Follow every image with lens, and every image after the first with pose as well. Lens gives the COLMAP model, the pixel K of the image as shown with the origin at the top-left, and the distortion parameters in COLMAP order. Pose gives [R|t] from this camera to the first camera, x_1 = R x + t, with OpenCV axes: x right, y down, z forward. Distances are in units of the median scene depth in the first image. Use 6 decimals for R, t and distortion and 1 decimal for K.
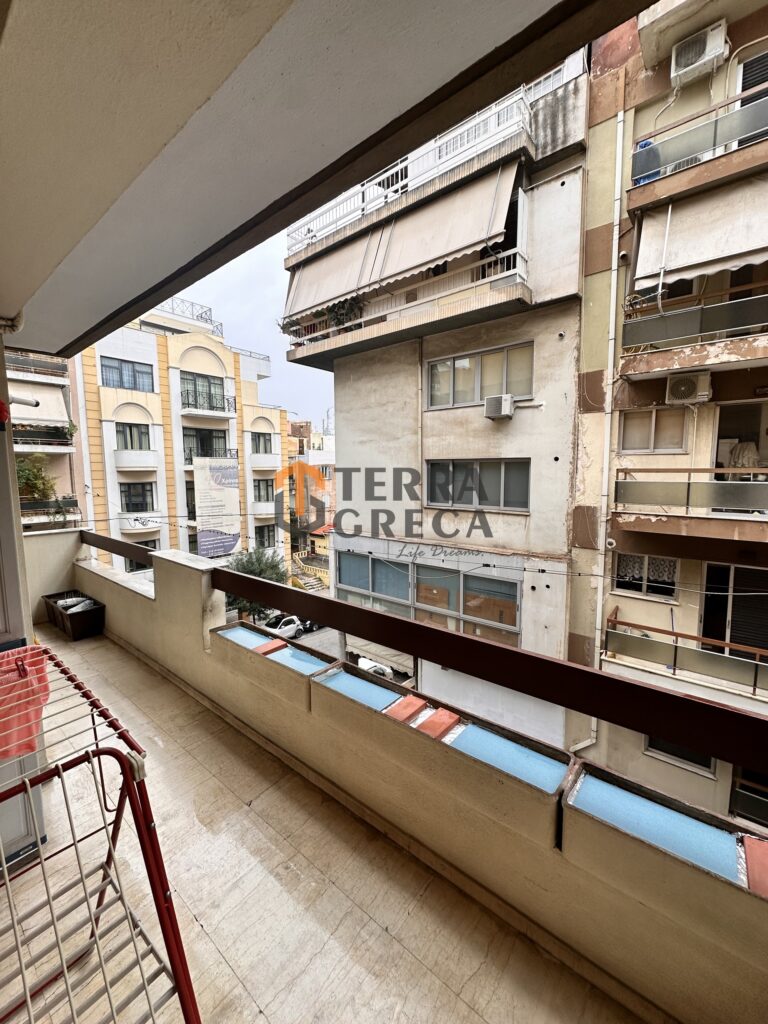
lens RADIAL K [[407.2, 0, 385.3], [0, 407.2, 510.5], [0, 0, 1]] dist [-0.004416, 0.000378]
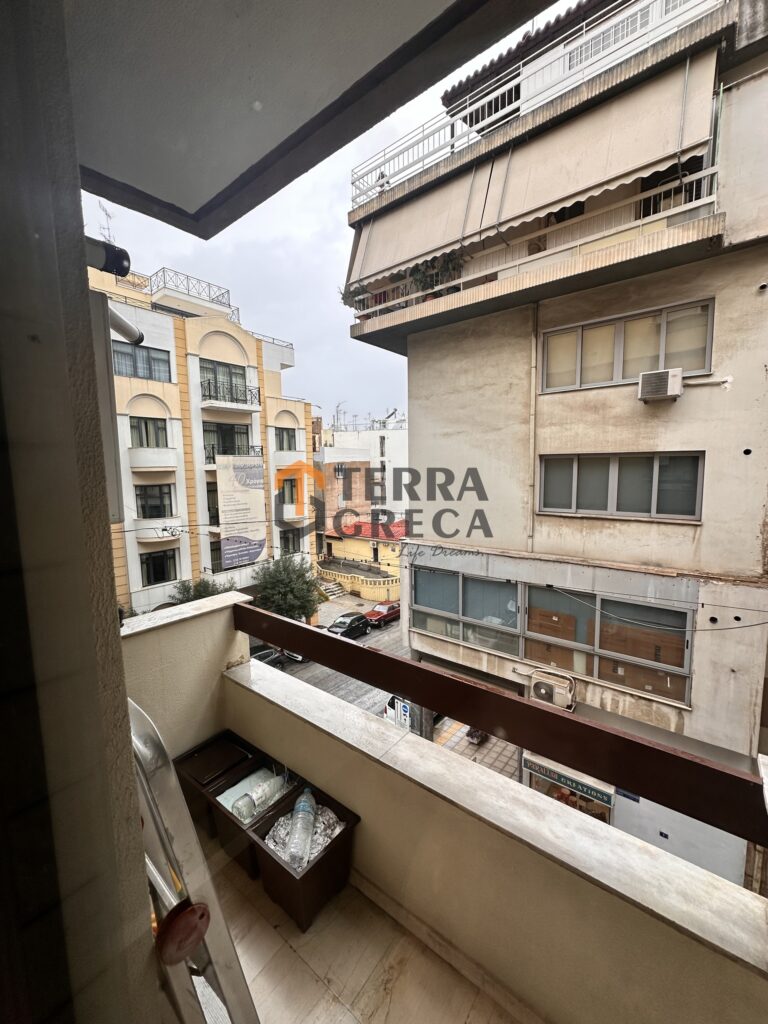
lens RADIAL K [[407.2, 0, 384.9], [0, 407.2, 510.8], [0, 0, 1]] dist [-0.004416, 0.000378]
pose [[0.999867, -0.010560, 0.012452, -0.283322], [0.010471, 0.999919, 0.007215, -0.030140], [-0.012527, -0.007083, 0.999896, 0.256456]]
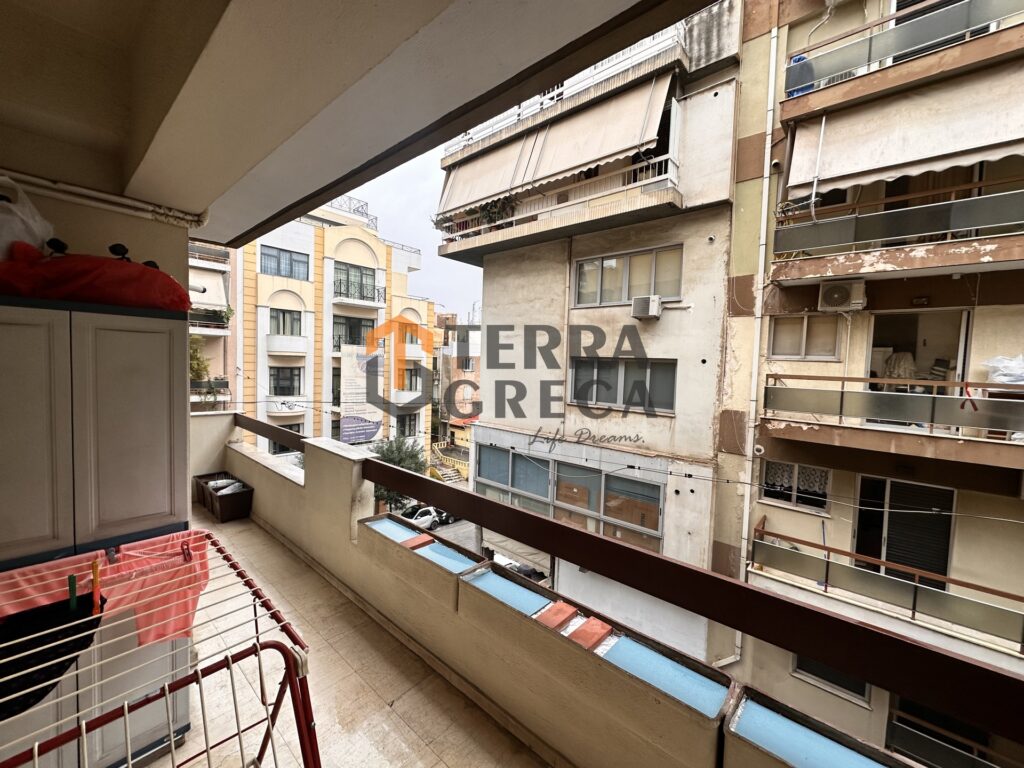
lens RADIAL K [[407.2, 0, 511.2], [0, 407.2, 382.5], [0, 0, 1]] dist [-0.004416, 0.000378]
pose [[0.998389, 0.042500, -0.037599, -0.008669], [-0.044428, 0.997658, -0.052014, -0.003061], [0.035301, 0.053601, 0.997938, -0.002049]]
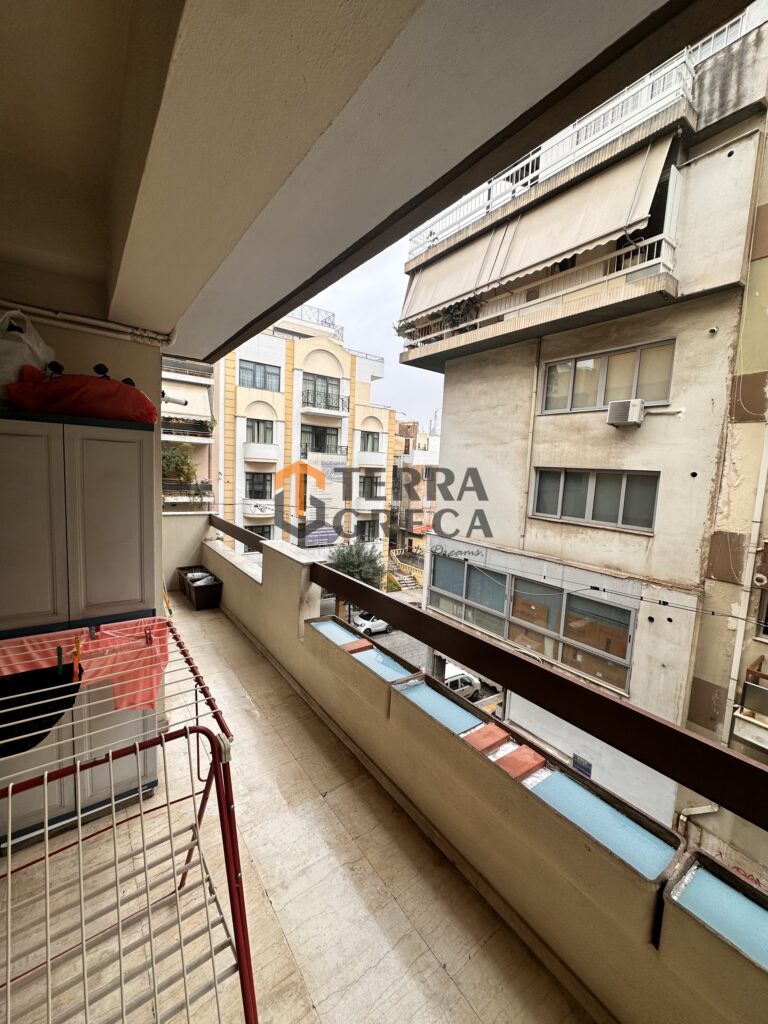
lens RADIAL K [[407.2, 0, 384.5], [0, 407.2, 510.5], [0, 0, 1]] dist [-0.004416, 0.000378]
pose [[0.966434, 0.080609, -0.243941, 0.001950], [-0.080939, 0.996681, 0.008685, -0.005304], [0.243832, 0.011351, 0.969751, 0.004167]]
